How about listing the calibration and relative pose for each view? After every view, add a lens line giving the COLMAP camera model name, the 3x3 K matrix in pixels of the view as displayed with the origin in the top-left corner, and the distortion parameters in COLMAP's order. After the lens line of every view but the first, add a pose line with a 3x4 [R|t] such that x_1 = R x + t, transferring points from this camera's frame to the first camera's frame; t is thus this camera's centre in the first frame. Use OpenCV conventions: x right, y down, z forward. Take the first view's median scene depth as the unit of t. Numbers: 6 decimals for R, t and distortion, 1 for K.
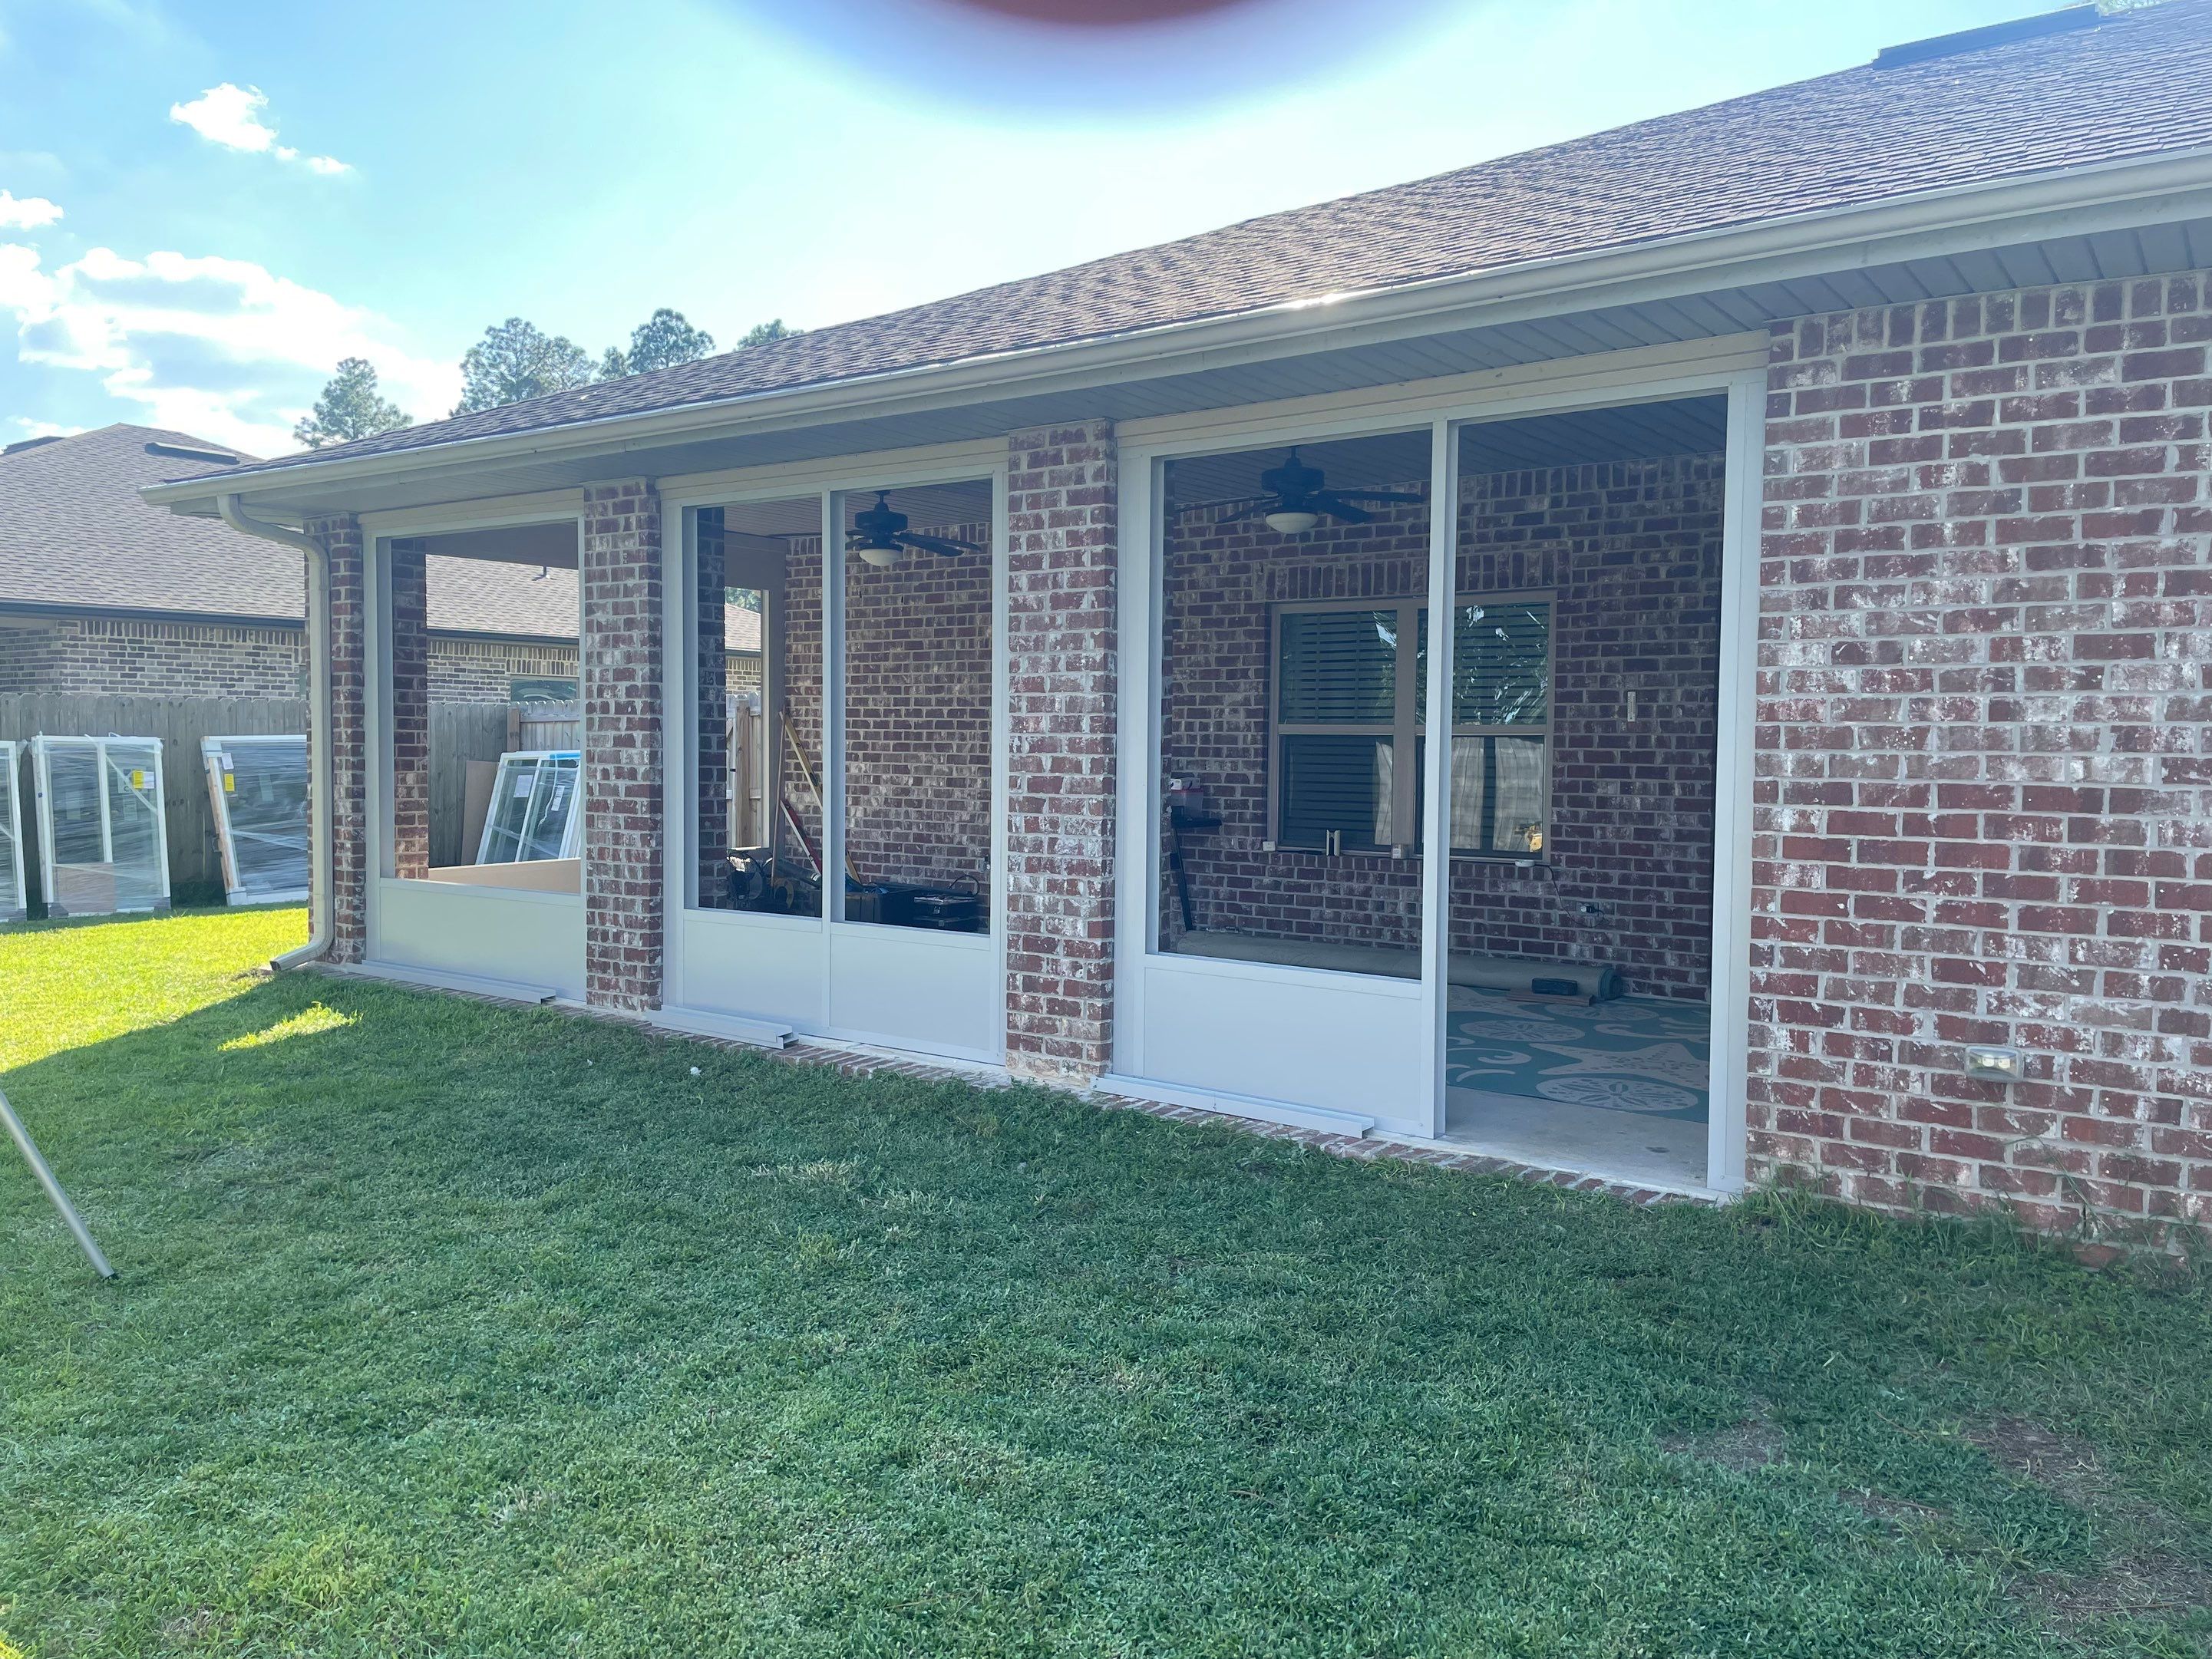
lens RADIAL K [[1669.8, 0, 1093.1], [0, 1669.8, 806.3], [0, 0, 1]] dist [0.094442, -0.115939]
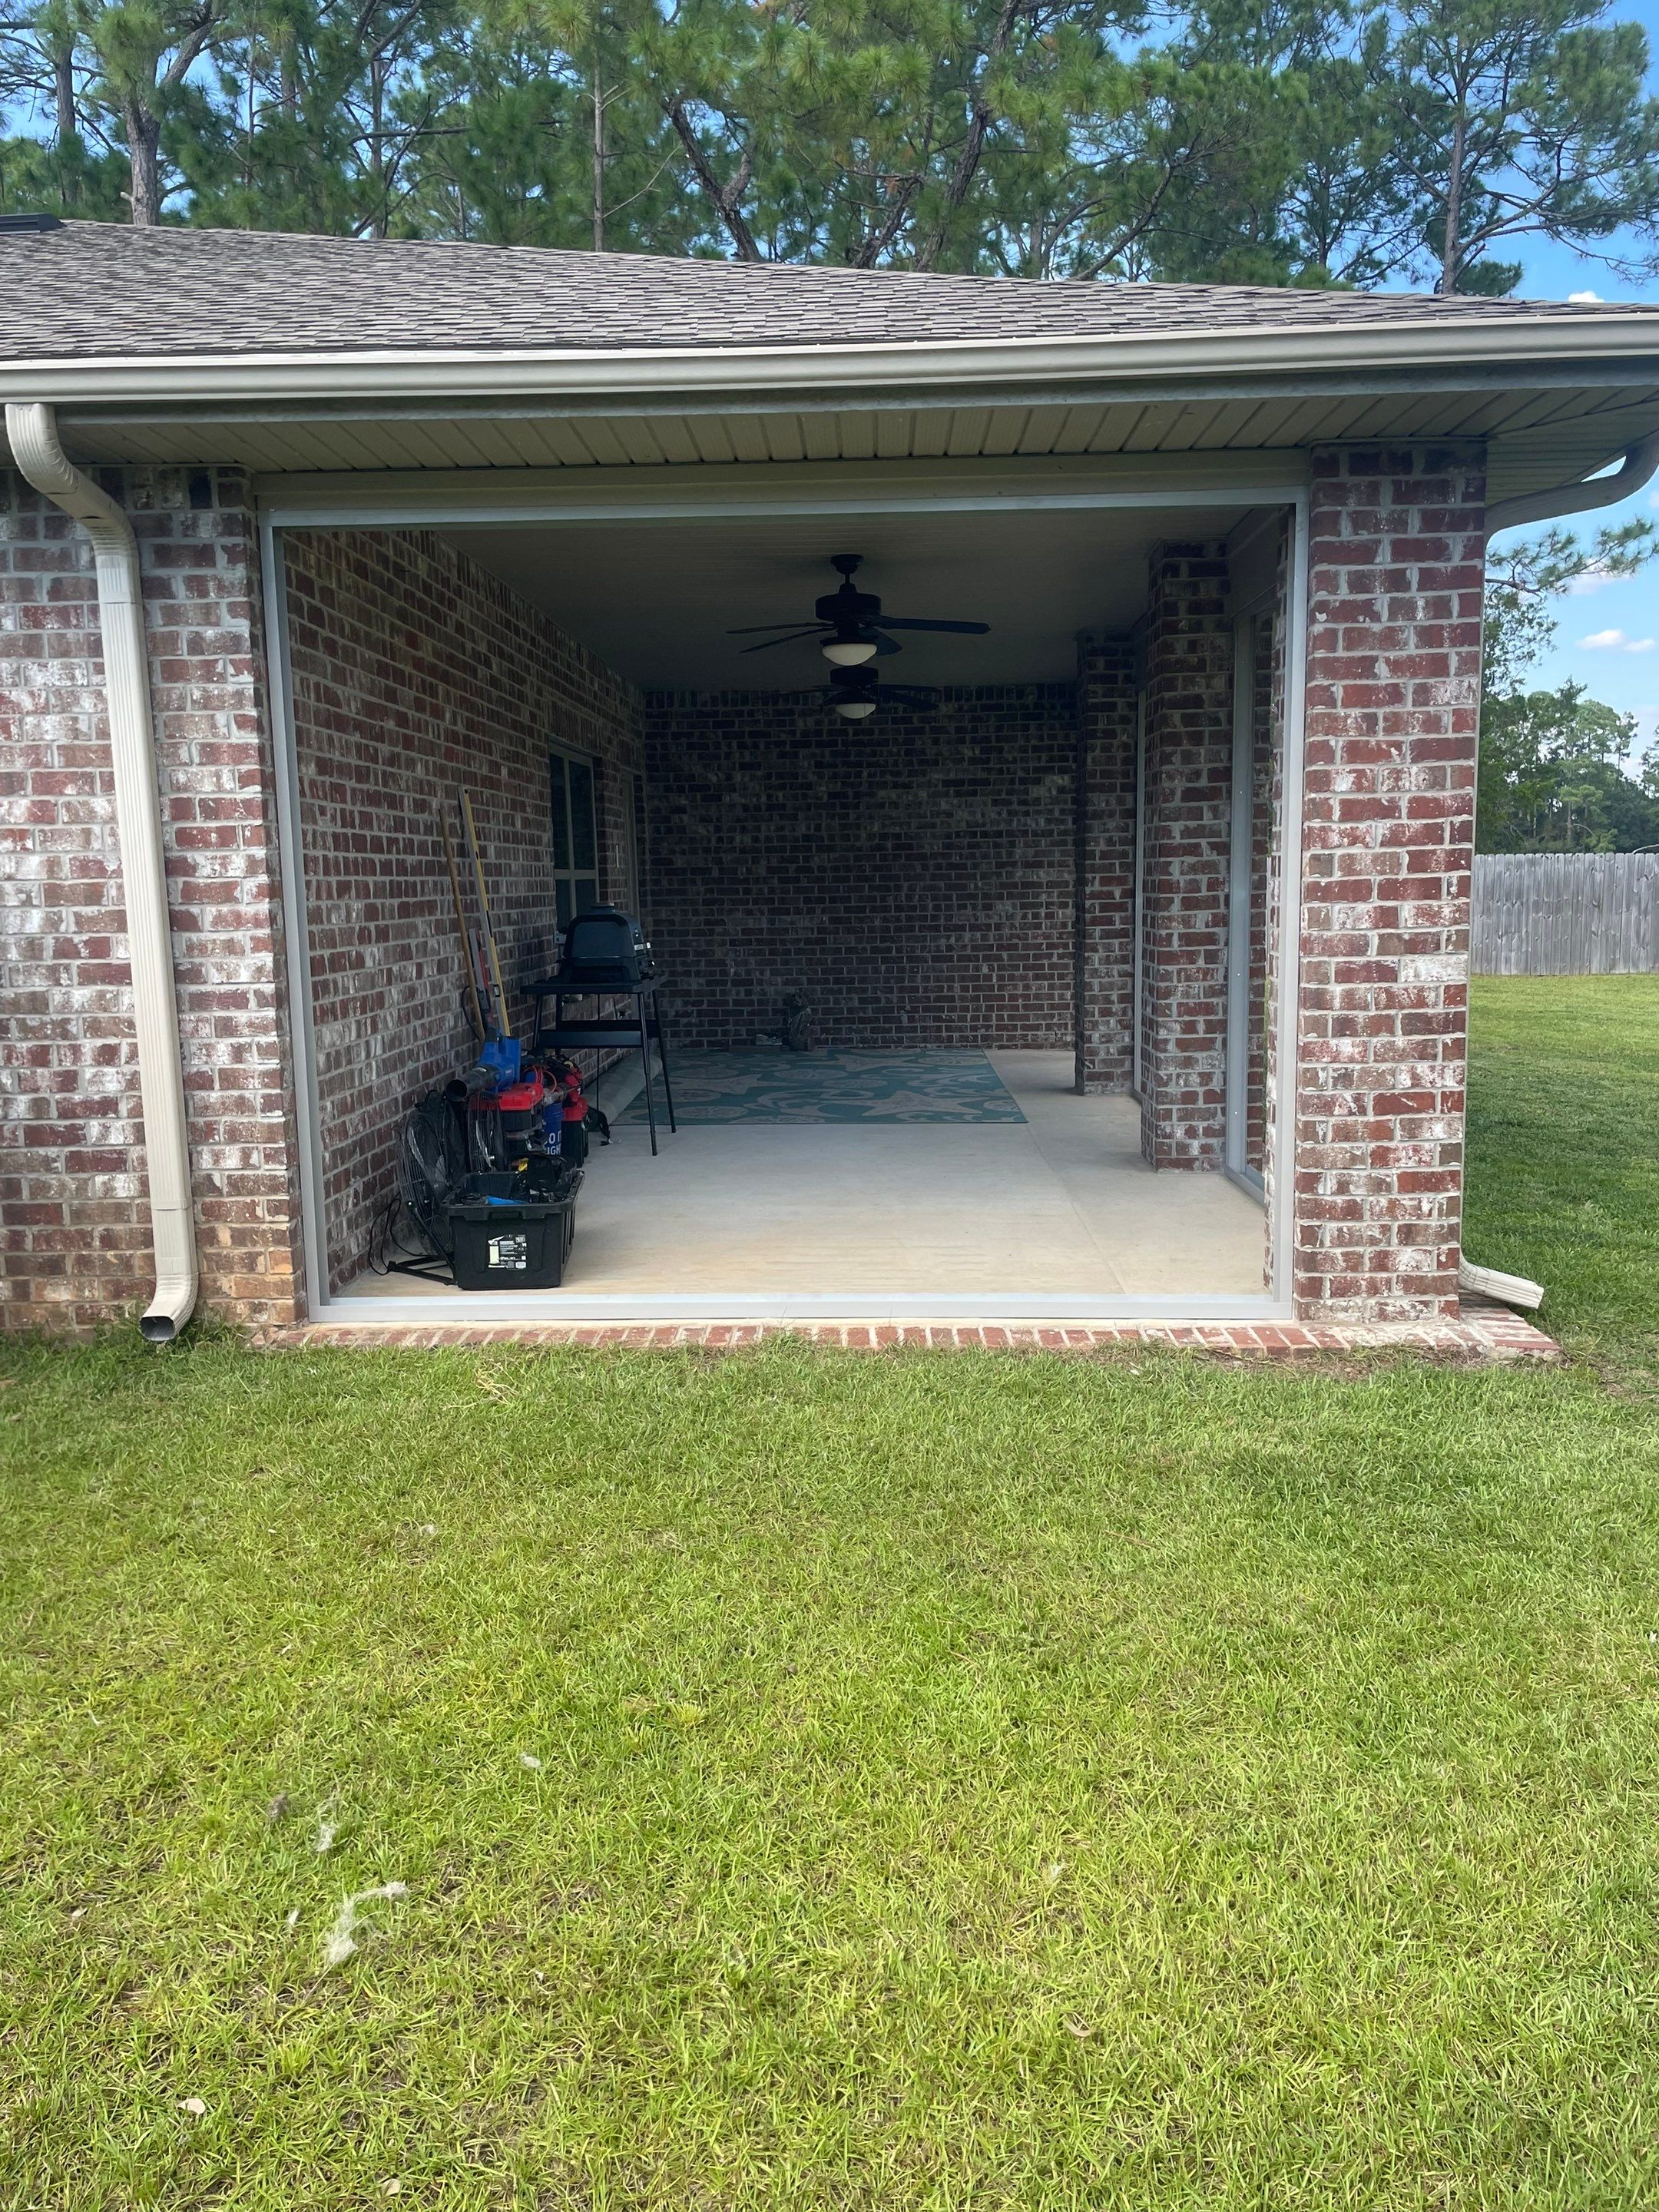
lens RADIAL K [[1670.0, 0, 830.0], [0, 1670.0, 1087.6], [0, 0, 1]] dist [0.094442, -0.115939]
pose [[-0.573370, -0.103093, 0.812784, -1.156768], [0.044042, 0.986739, 0.156226, -0.104513], [-0.818112, 0.125371, -0.561227, 2.176360]]
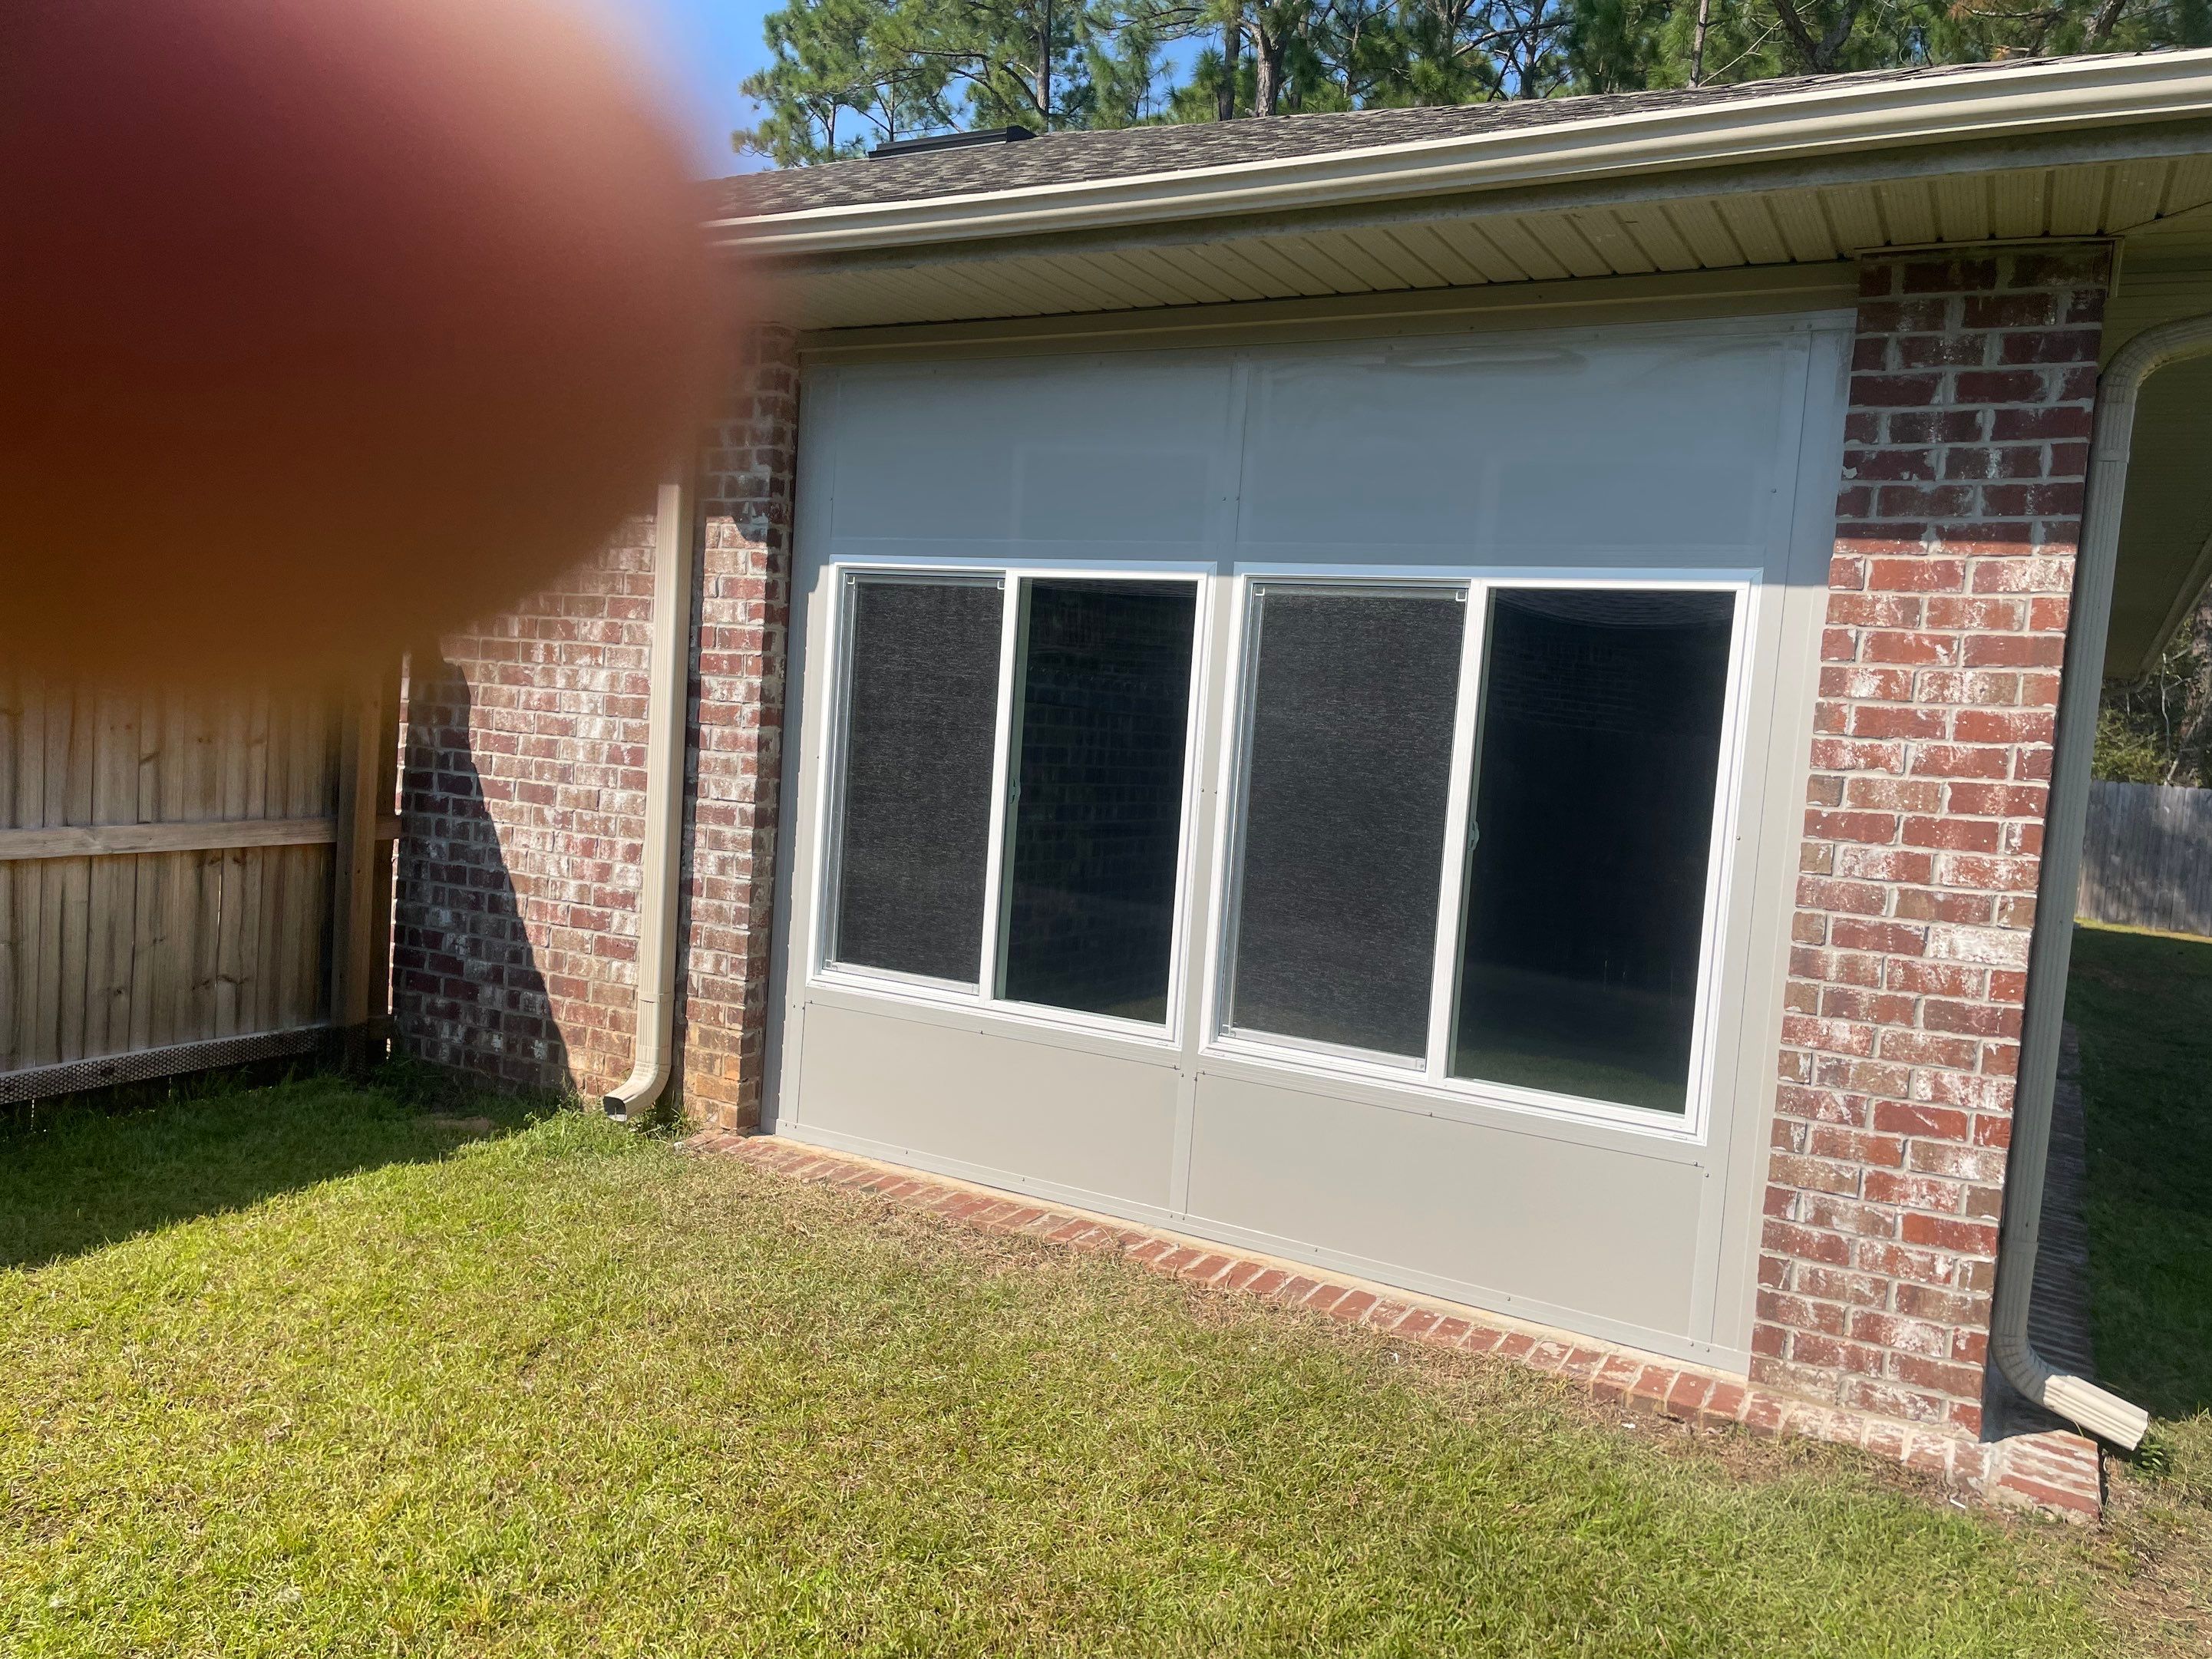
lens RADIAL K [[1669.8, 0, 1125.3], [0, 1669.8, 850.6], [0, 0, 1]] dist [0.094442, -0.115939]
pose [[-0.126097, -0.089254, 0.987995, -1.205173], [-0.035781, 0.995705, 0.085384, -0.095523], [-0.991372, -0.024585, -0.128749, 1.871351]]
